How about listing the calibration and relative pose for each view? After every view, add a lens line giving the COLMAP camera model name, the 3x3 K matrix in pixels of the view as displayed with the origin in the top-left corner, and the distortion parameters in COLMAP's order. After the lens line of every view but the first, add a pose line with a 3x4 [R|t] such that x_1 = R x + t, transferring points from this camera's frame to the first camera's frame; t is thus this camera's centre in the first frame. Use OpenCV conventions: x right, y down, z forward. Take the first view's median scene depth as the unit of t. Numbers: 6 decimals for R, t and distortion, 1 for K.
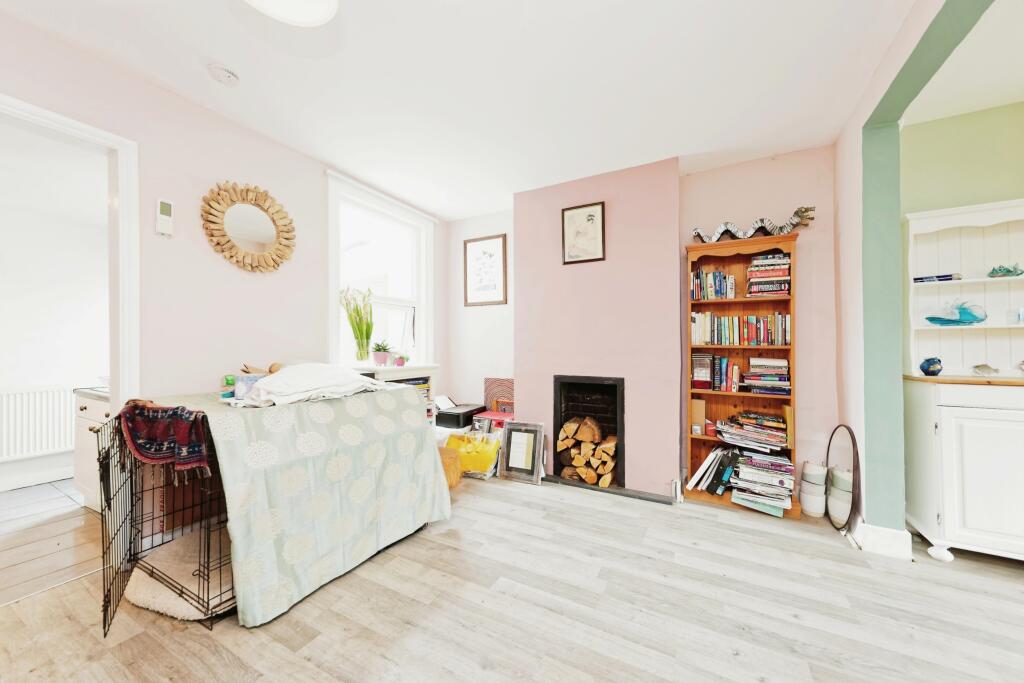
lens RADIAL K [[352.9, 0, 515.0], [0, 352.9, 335.7], [0, 0, 1]] dist [0.009744, -0.001230]
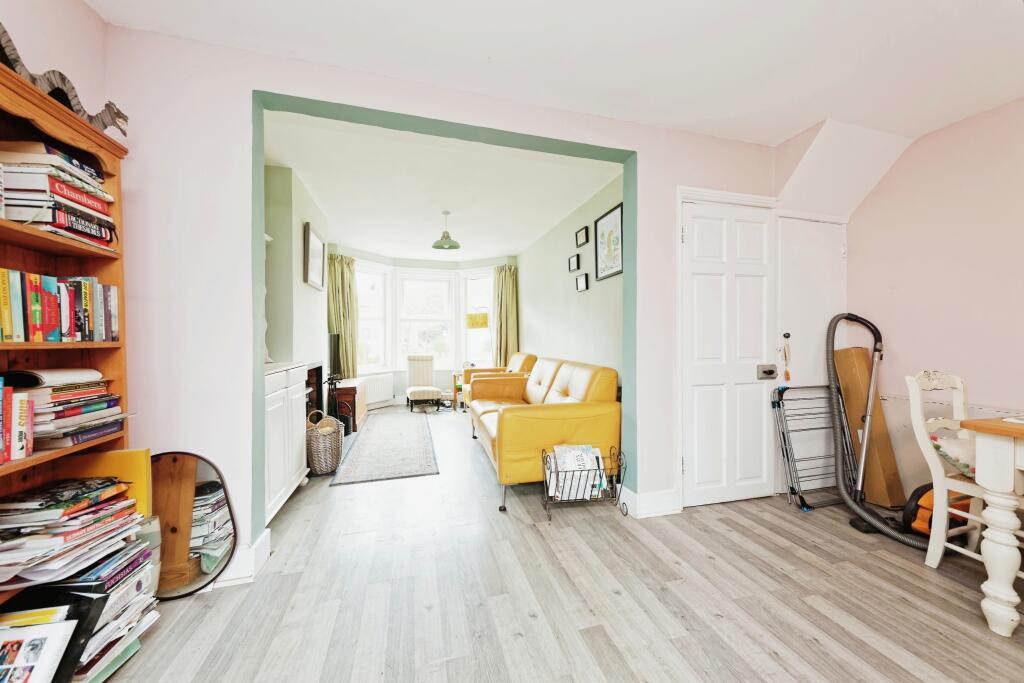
lens RADIAL K [[352.9, 0, 501.7], [0, 352.9, 337.3], [0, 0, 1]] dist [0.009744, -0.001230]
pose [[-0.682154, 0.000633, 0.731208, -0.051800], [-0.023020, 0.999485, -0.022341, 0.018633], [-0.730846, -0.032072, -0.681789, 0.918193]]
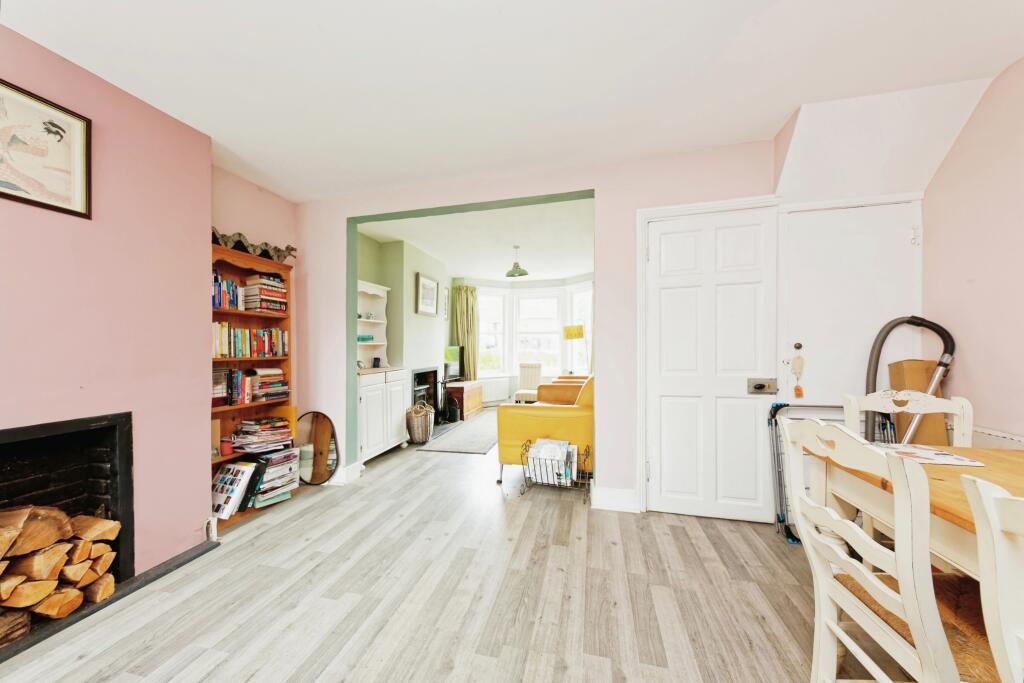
lens RADIAL K [[352.9, 0, 505.8], [0, 352.9, 339.6], [0, 0, 1]] dist [0.009744, -0.001230]
pose [[-0.237402, 0.021491, 0.971174, -0.575181], [-0.016187, 0.999529, -0.026076, -0.009802], [-0.971277, -0.021911, -0.236942, 0.546125]]
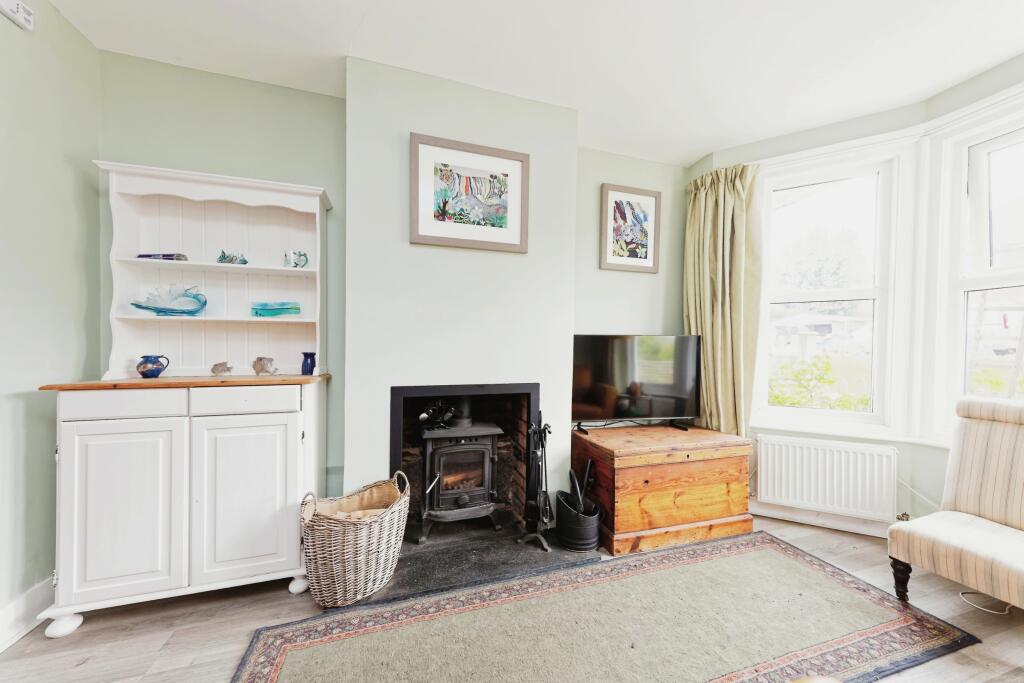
lens RADIAL K [[352.9, 0, 510.3], [0, 352.9, 346.2], [0, 0, 1]] dist [0.009744, -0.001230]
pose [[0.712416, 0.013504, 0.701627, 0.999122], [-0.022498, 0.999740, 0.003603, 0.016825], [-0.701396, -0.018352, 0.712535, -0.105458]]
